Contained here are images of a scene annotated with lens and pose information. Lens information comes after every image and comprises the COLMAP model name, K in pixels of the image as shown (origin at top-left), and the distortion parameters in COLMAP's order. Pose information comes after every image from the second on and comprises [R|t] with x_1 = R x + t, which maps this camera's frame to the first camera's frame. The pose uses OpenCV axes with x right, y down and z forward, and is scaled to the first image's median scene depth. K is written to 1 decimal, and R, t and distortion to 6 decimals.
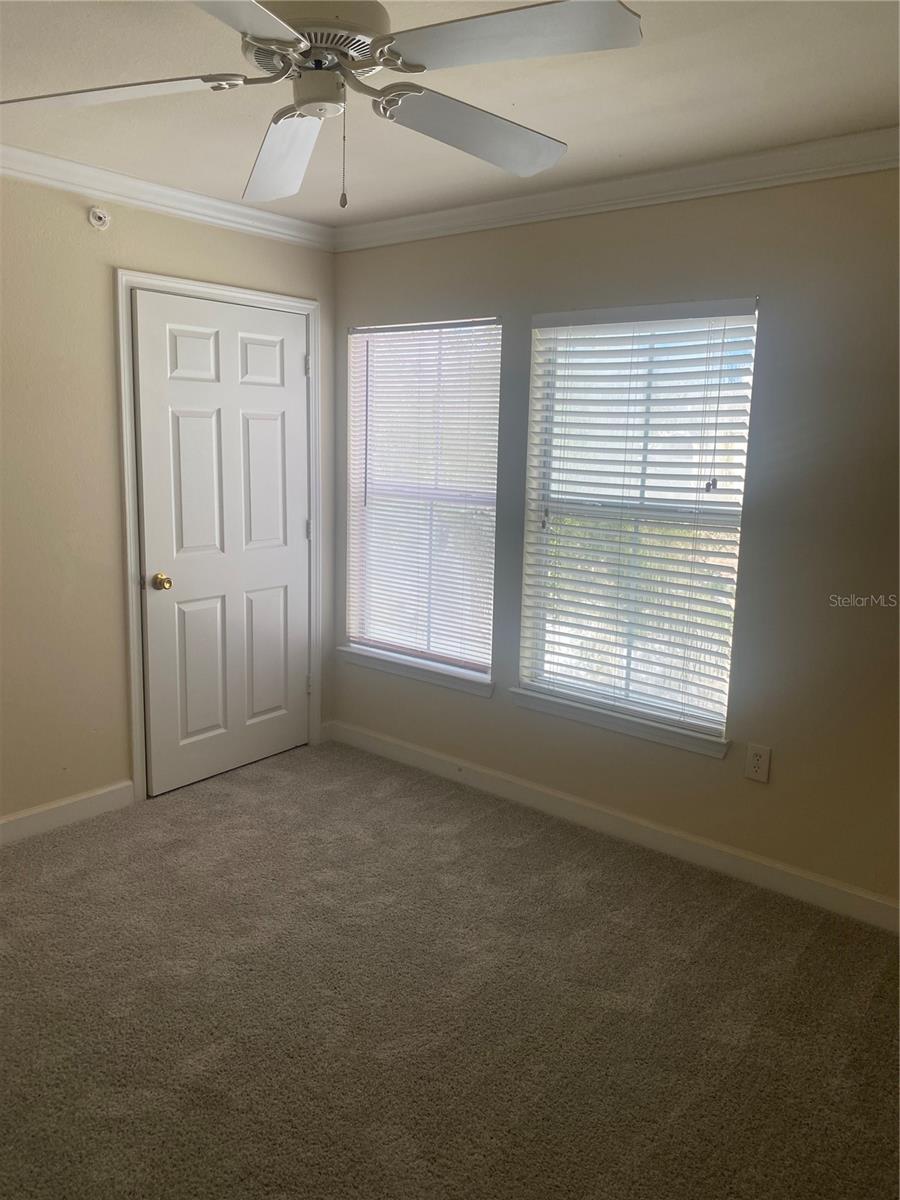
lens RADIAL K [[902.3, 0, 443.8], [0, 902.3, 589.9], [0, 0, 1]] dist [0.014213, -0.010740]
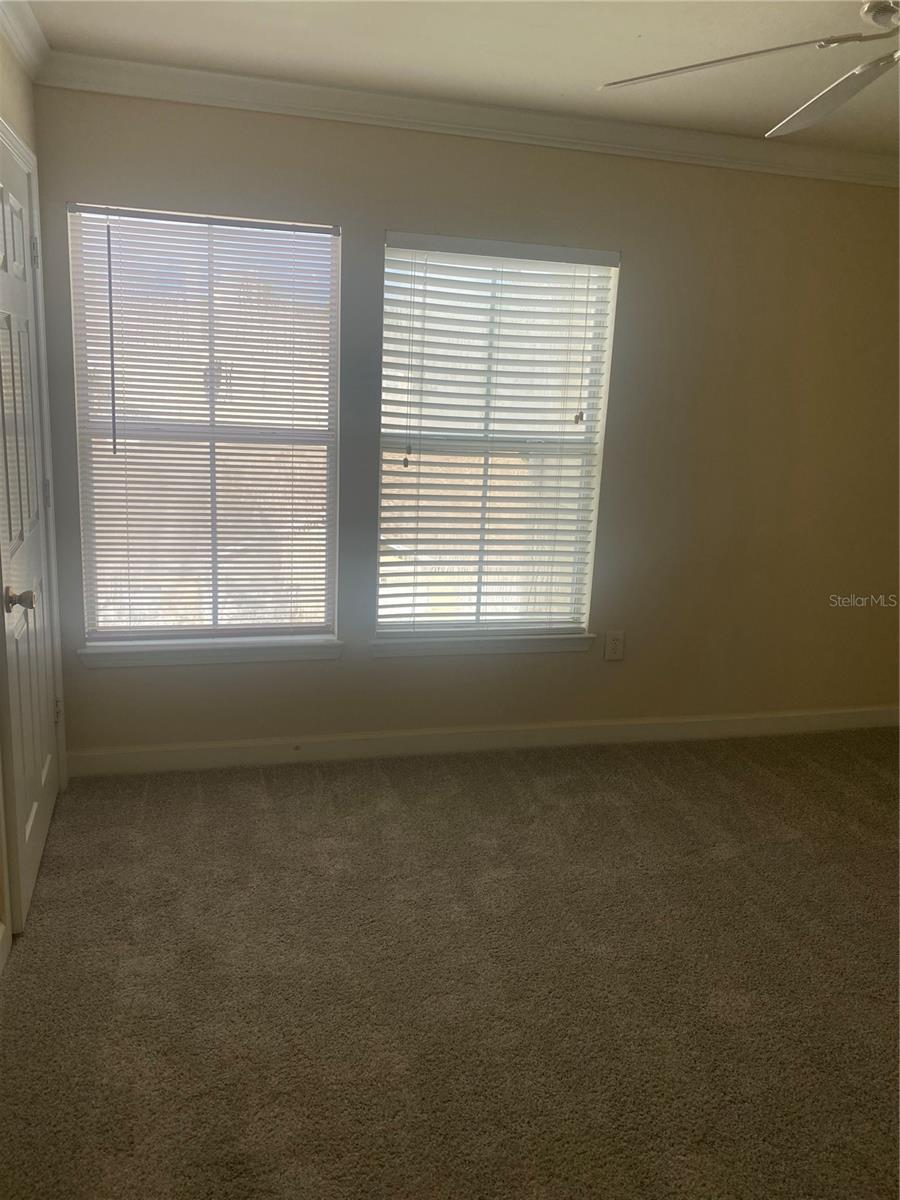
lens RADIAL K [[916.1, 0, 474.1], [0, 916.1, 581.9], [0, 0, 1]] dist [0.098040, -0.164342]
pose [[0.579237, -0.180369, 0.794954, -0.664506], [0.105360, 0.983599, 0.146401, -0.086371], [-0.808322, -0.001044, 0.588740, 0.385943]]
